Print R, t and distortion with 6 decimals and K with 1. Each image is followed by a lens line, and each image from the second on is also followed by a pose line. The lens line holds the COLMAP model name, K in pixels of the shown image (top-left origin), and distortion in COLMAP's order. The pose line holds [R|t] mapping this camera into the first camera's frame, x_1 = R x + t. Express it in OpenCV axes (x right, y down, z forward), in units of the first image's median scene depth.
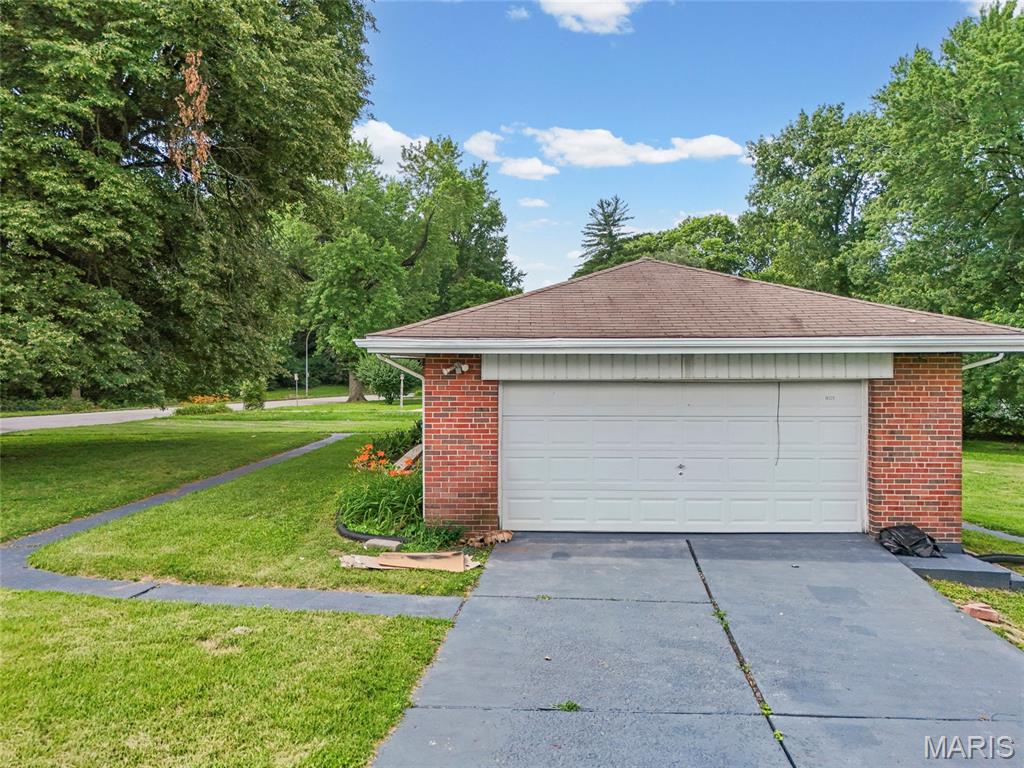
lens RADIAL K [[742.5, 0, 513.2], [0, 742.5, 371.3], [0, 0, 1]] dist [0.055416, -0.042756]
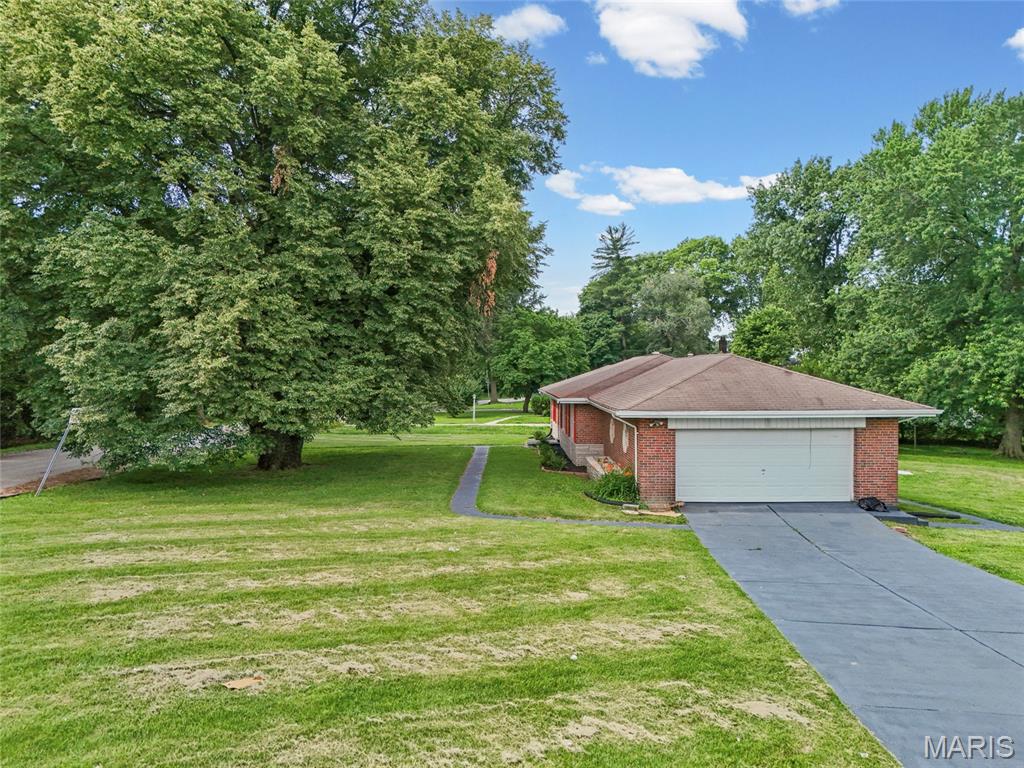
lens RADIAL K [[736.6, 0, 512.0], [0, 736.6, 384.0], [0, 0, 1]] dist [0.065010, -0.061241]
pose [[0.999859, -0.003877, 0.016311, -0.497178], [0.003654, 0.999899, 0.013719, -0.139623], [-0.016362, -0.013658, 0.999773, -1.025307]]
